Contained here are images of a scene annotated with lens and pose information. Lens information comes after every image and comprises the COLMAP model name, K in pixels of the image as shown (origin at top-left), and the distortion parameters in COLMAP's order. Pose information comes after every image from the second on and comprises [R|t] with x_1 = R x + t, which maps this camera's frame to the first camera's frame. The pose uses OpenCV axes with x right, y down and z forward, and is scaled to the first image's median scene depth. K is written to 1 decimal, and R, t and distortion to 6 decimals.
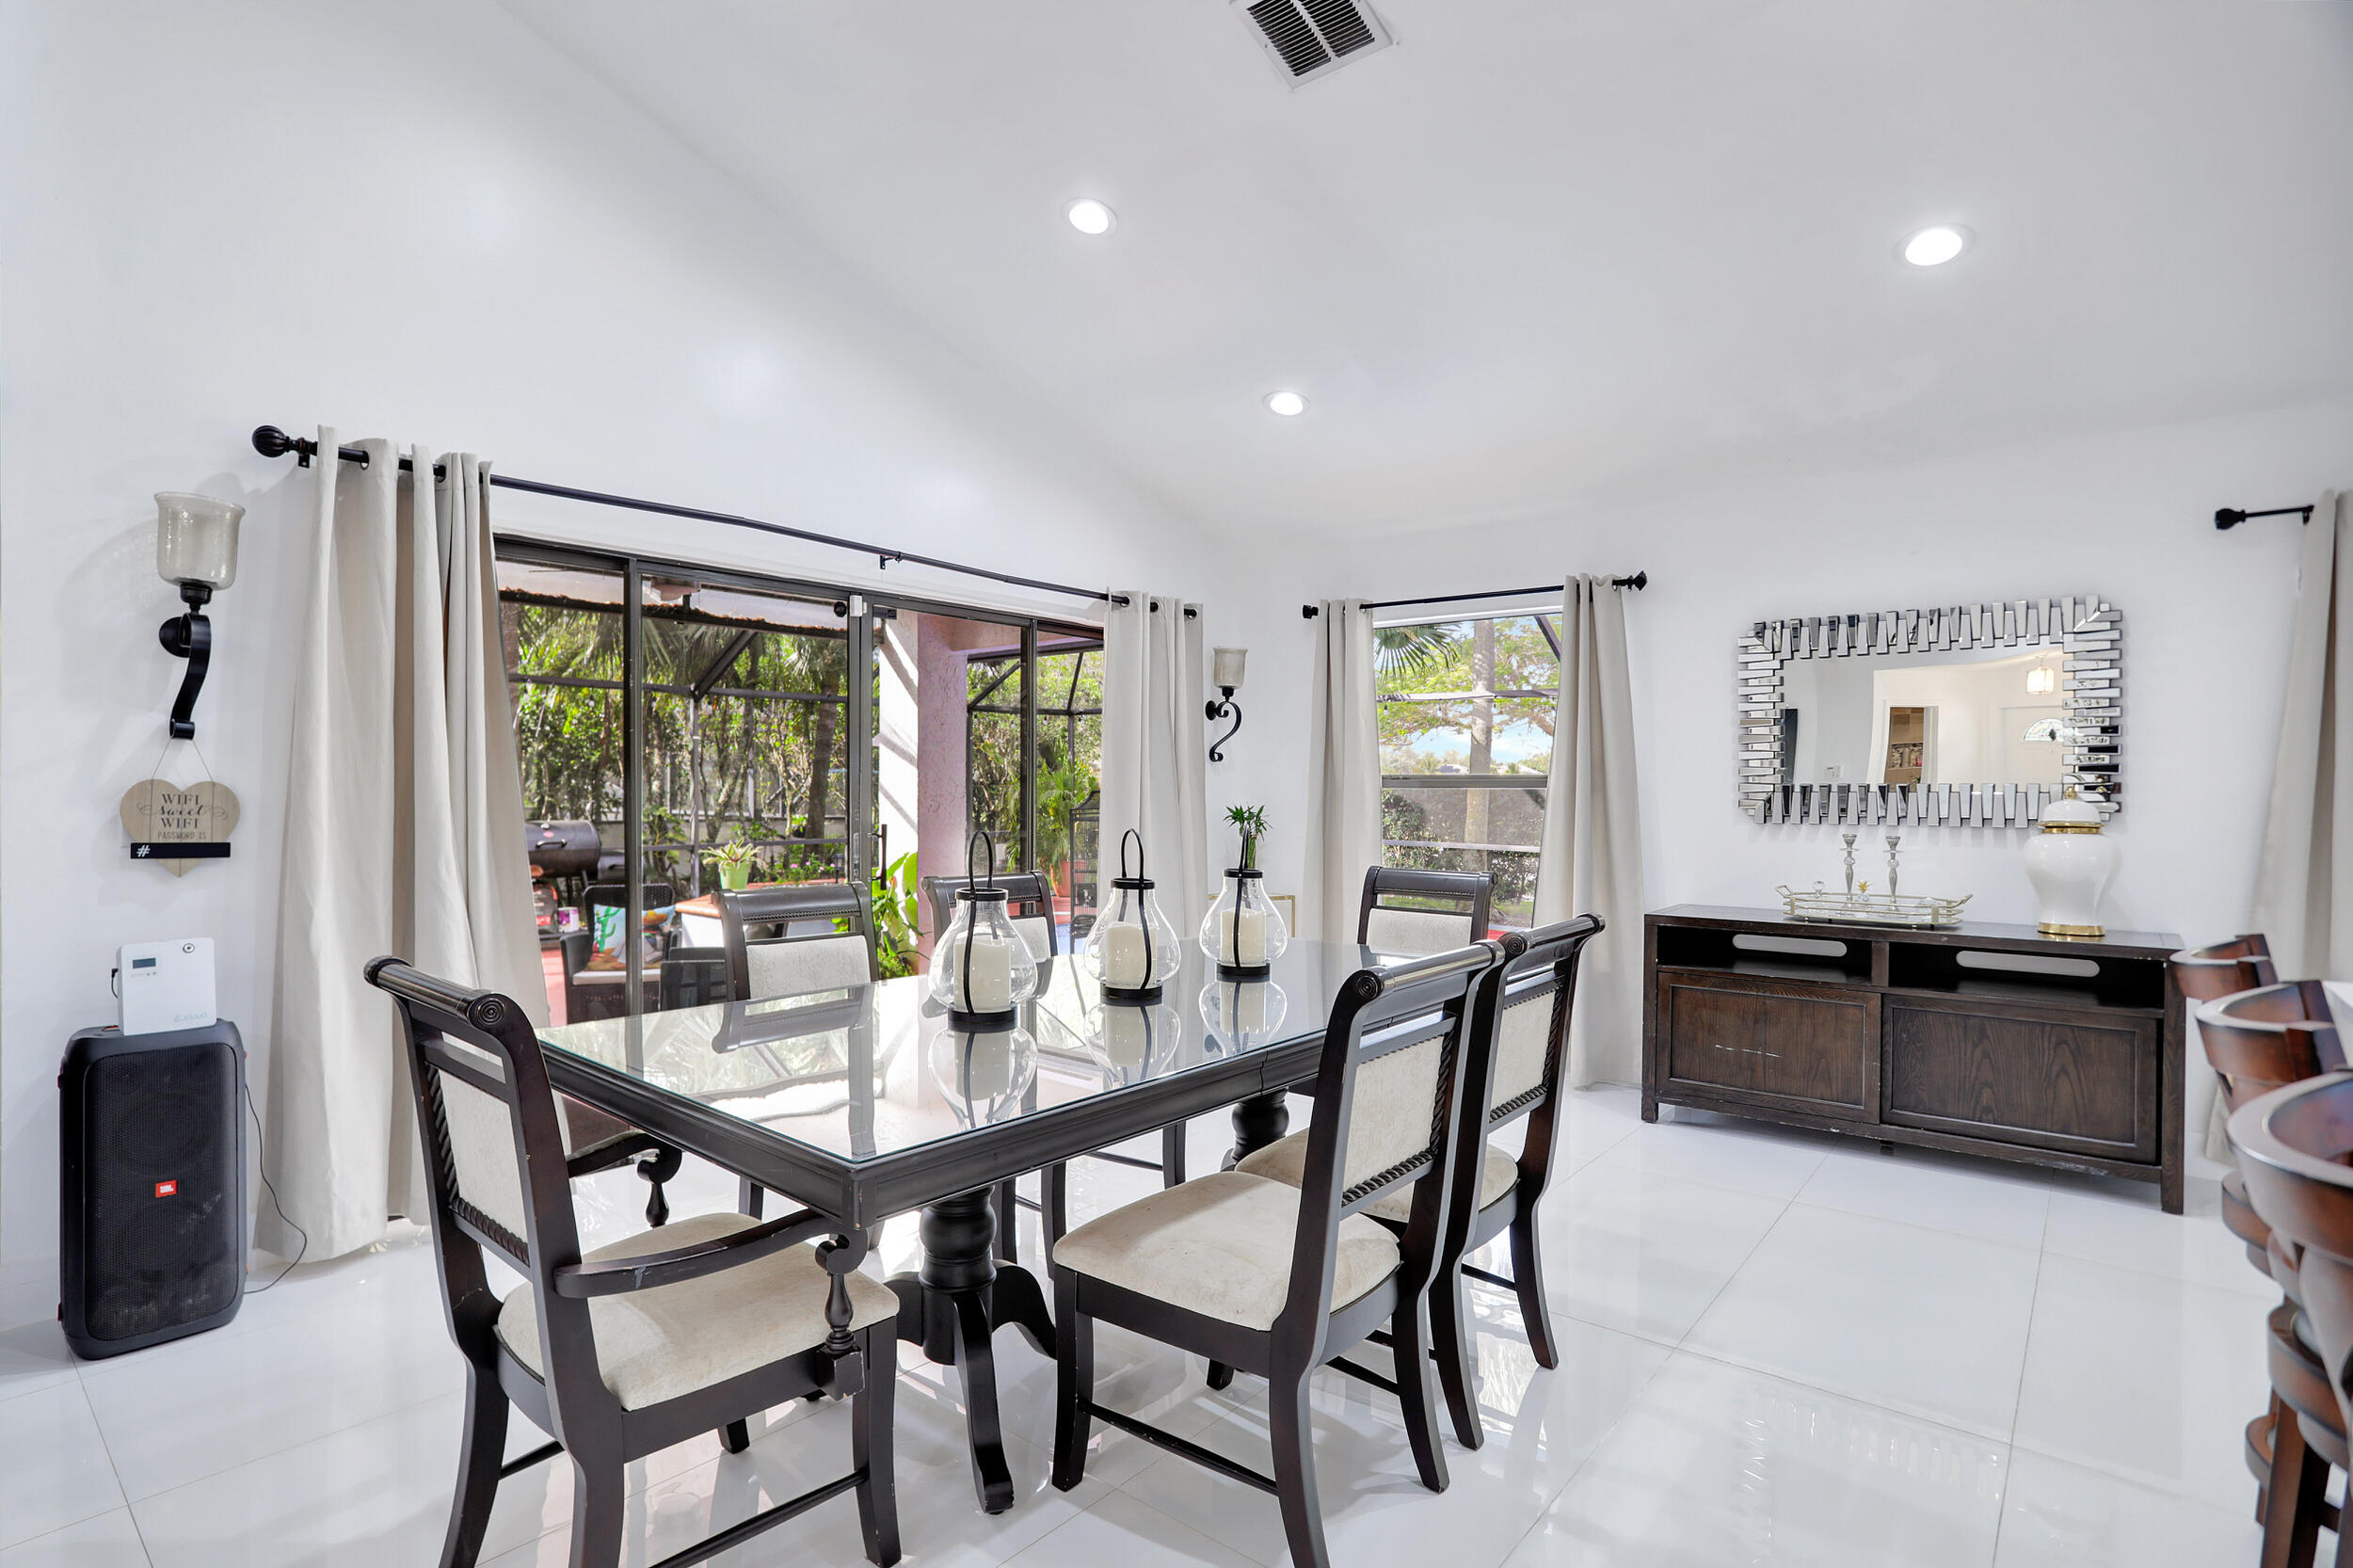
lens RADIAL K [[1180.1, 0, 1179.7], [0, 1180.1, 787.0], [0, 0, 1]] dist [-0.015630, 0.001546]
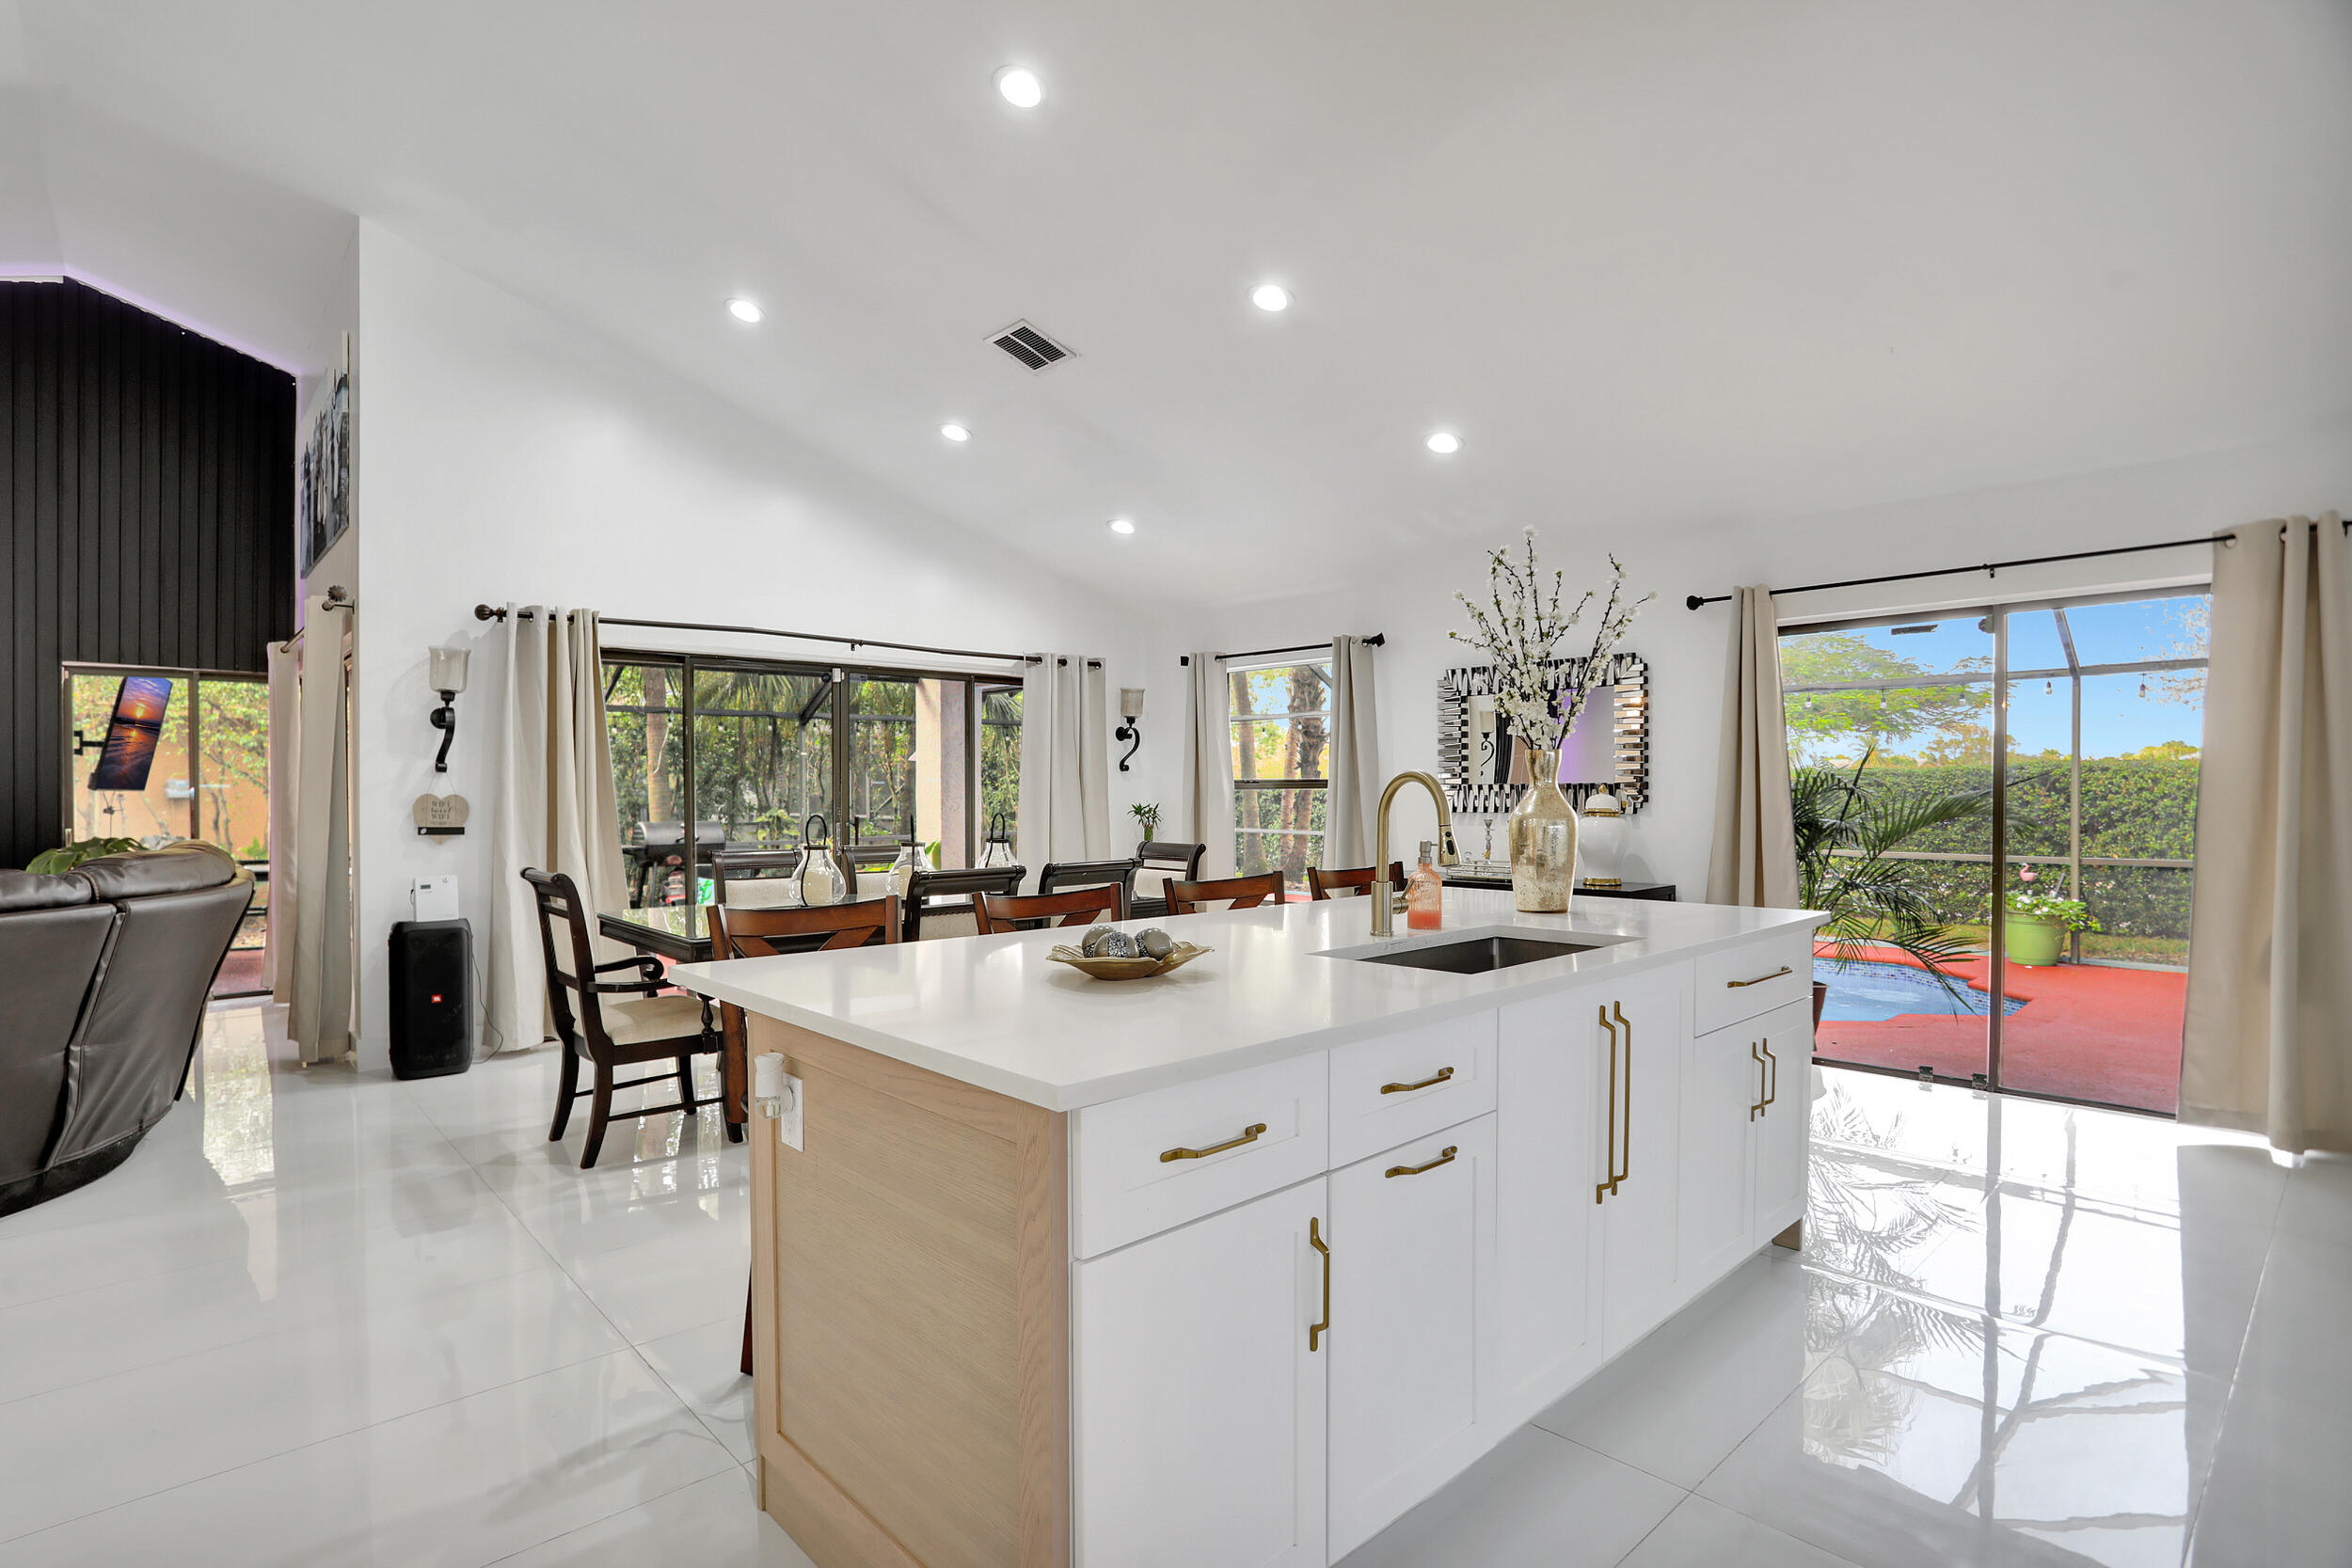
lens RADIAL K [[1179.5, 0, 1178.6], [0, 1179.5, 780.4], [0, 0, 1]] dist [-0.015630, 0.001546]
pose [[0.991613, -0.011781, -0.128703, 0.532011], [0.010850, 0.999910, -0.007929, 0.000244], [0.128784, 0.006466, 0.991652, -0.675842]]
